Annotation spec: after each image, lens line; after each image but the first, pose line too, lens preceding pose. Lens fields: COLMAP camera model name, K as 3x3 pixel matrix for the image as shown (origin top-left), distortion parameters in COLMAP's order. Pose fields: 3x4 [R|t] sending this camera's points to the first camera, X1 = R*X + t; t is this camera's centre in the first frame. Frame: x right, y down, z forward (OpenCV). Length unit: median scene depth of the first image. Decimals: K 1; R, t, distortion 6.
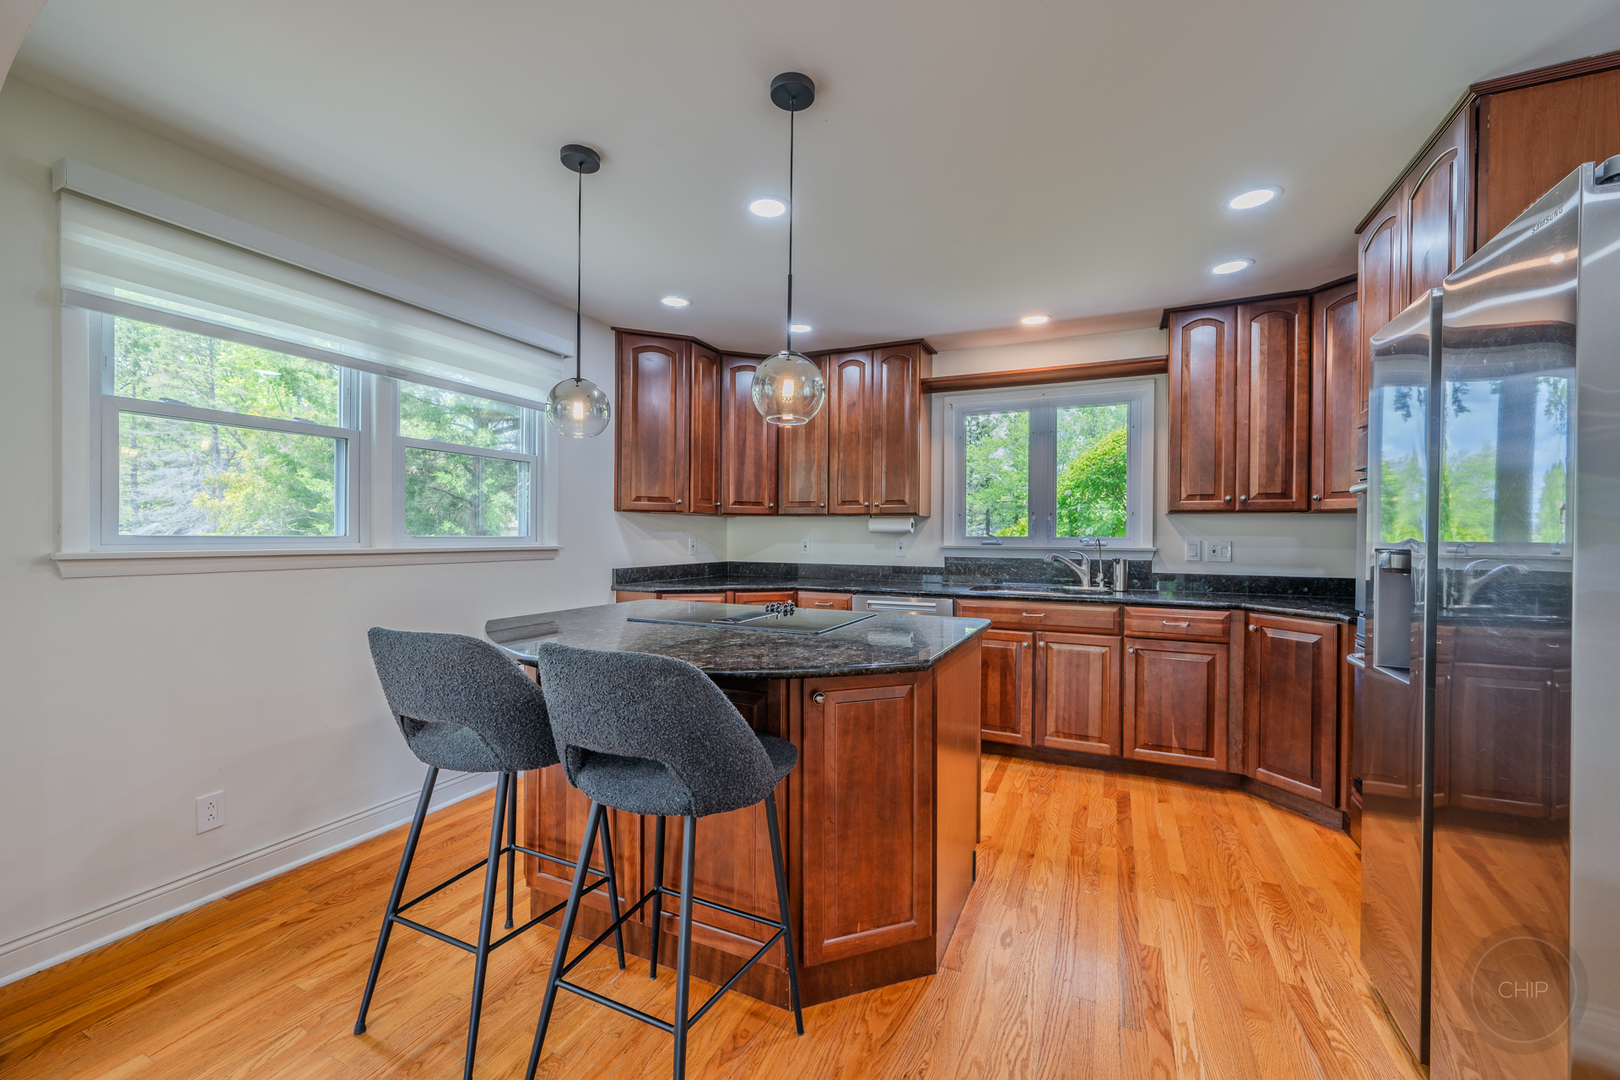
lens RADIAL K [[638.0, 0, 819.0], [0, 638.0, 540.0], [0, 0, 1]] dist [0.000897, -0.000490]
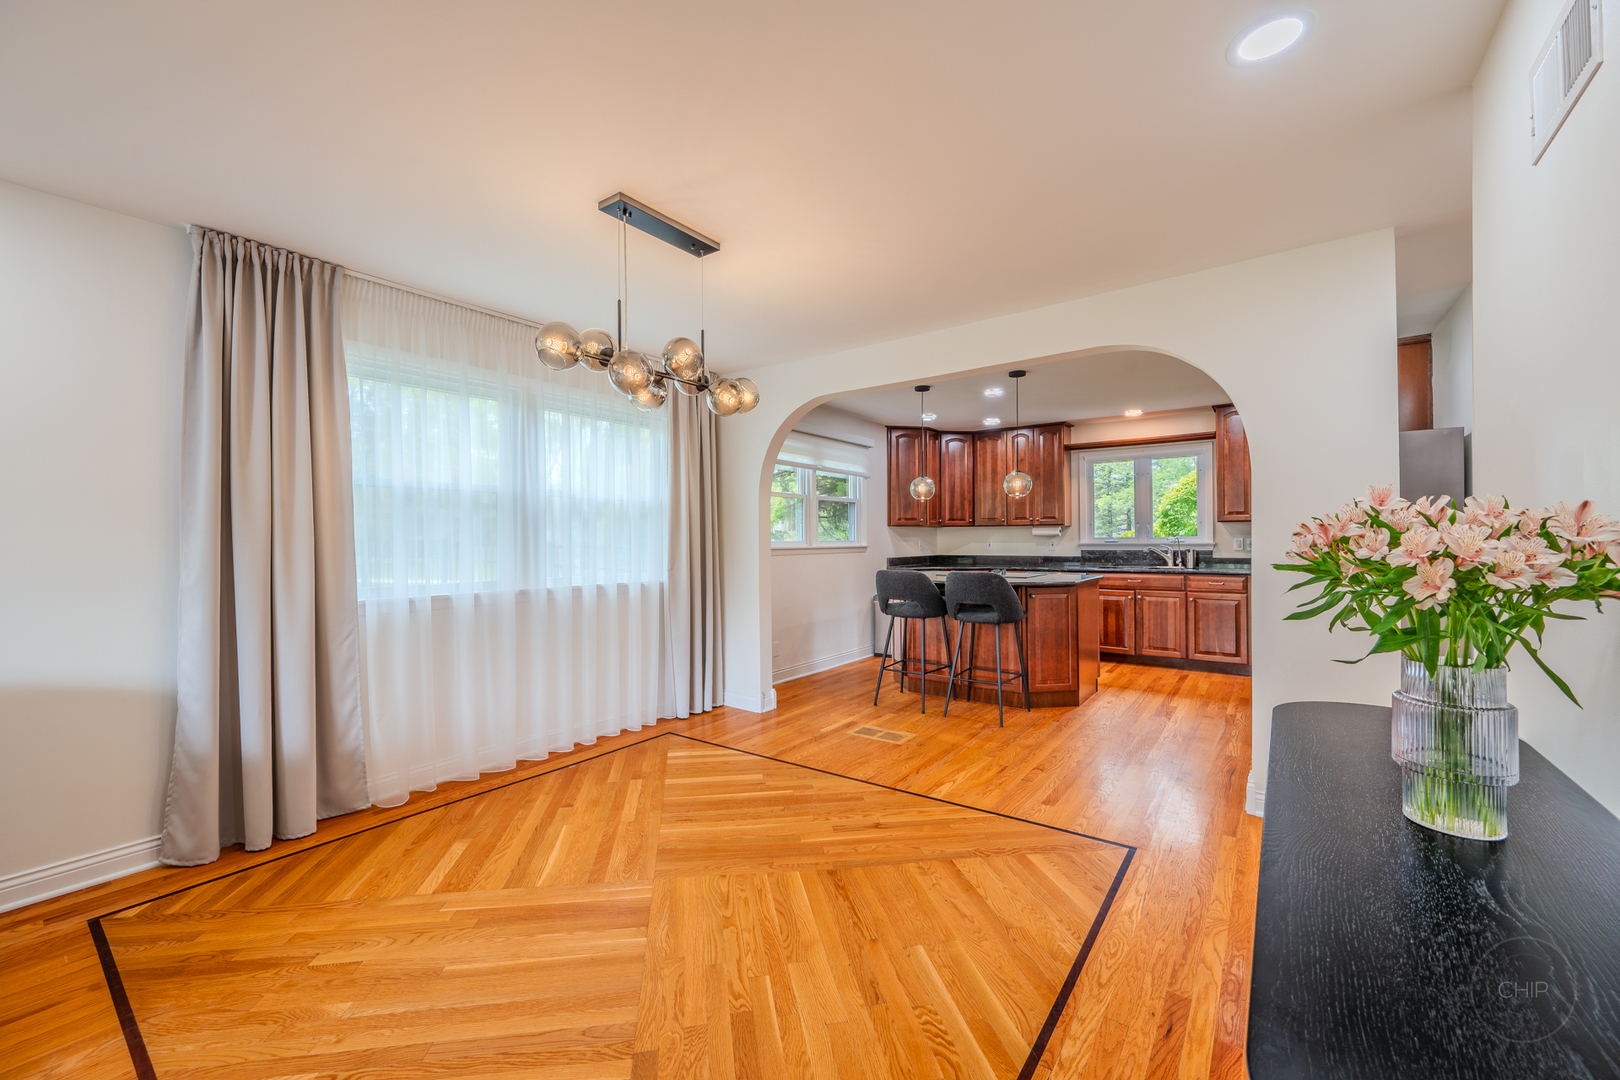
lens RADIAL K [[638.0, 0, 826.4], [0, 638.0, 535.3], [0, 0, 1]] dist [0.000897, -0.000490]
pose [[0.982289, -0.014926, -0.186779, -0.156478], [0.012270, 0.999807, -0.015370, 0.006266], [0.186972, 0.012806, 0.982282, -0.824271]]
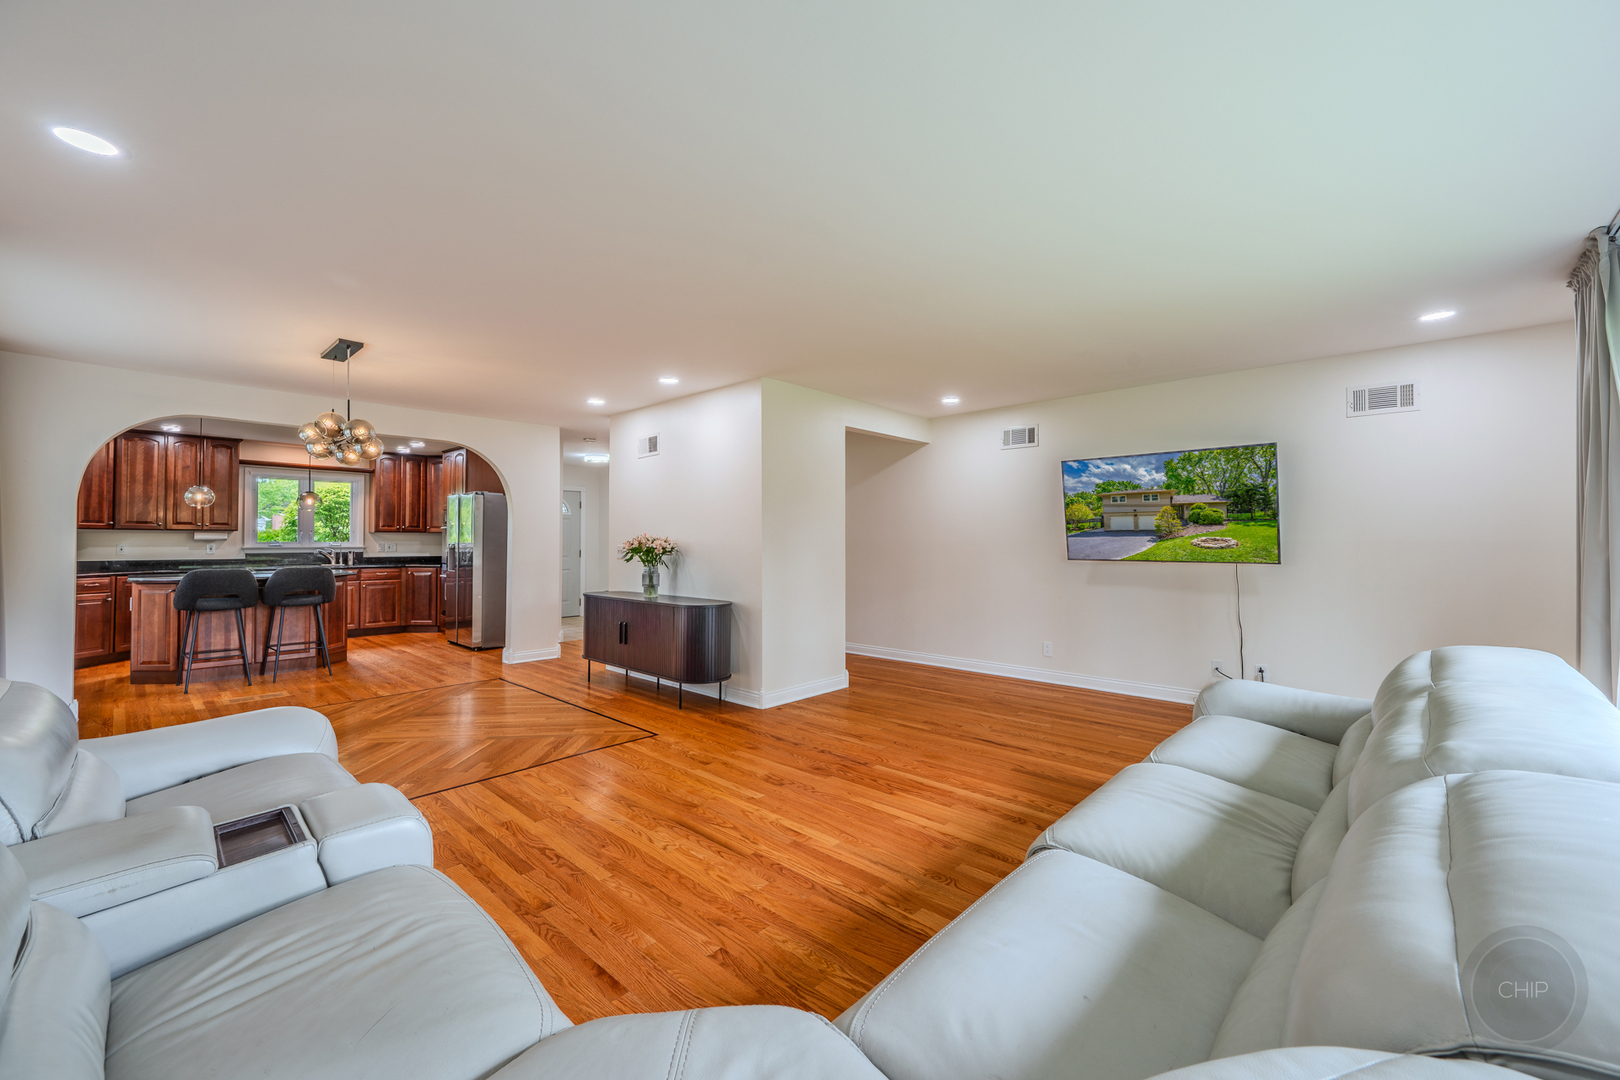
lens RADIAL K [[638.0, 0, 813.6], [0, 638.0, 529.3], [0, 0, 1]] dist [0.000897, -0.000490]
pose [[0.313921, 0.011895, 0.949375, -1.178772], [0.008220, 0.999850, -0.015245, -0.001405], [-0.949413, 0.012590, 0.313776, -1.297904]]
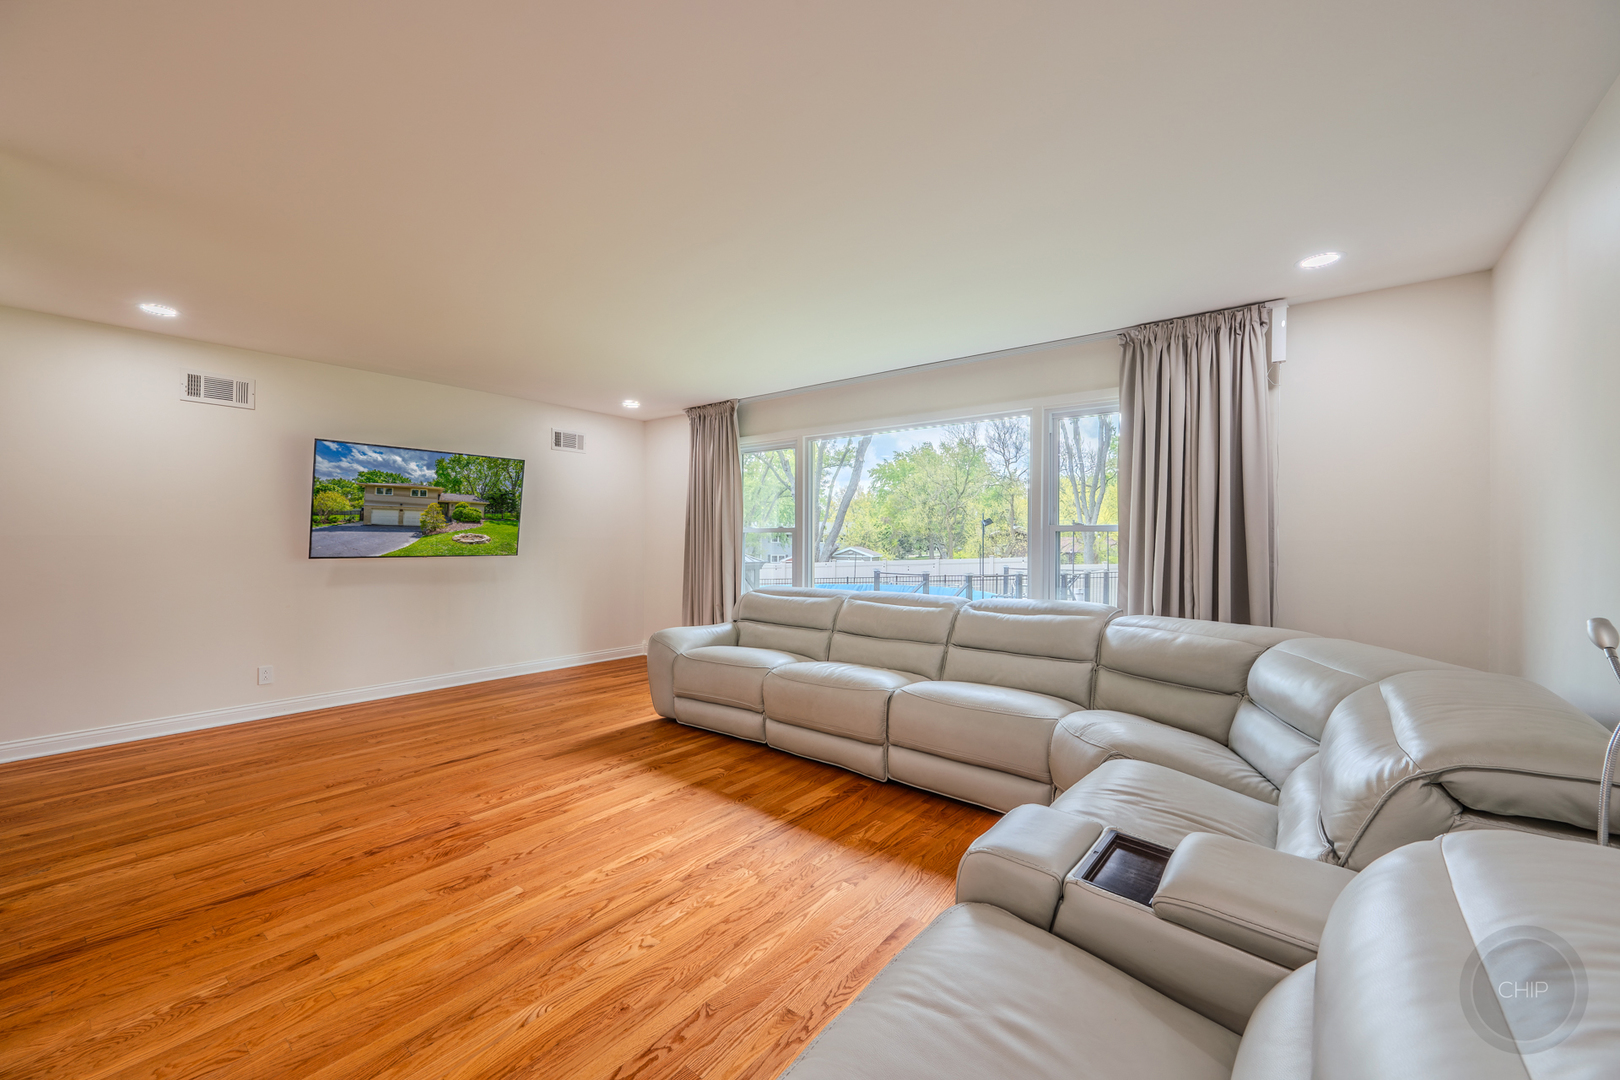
lens RADIAL K [[638.0, 0, 814.6], [0, 638.0, 538.8], [0, 0, 1]] dist [0.000897, -0.000490]
pose [[-0.971721, -0.011194, 0.235865, -0.828643], [-0.010211, 0.999933, 0.005390, -0.002061], [-0.235910, 0.002829, -0.971771, -0.480178]]
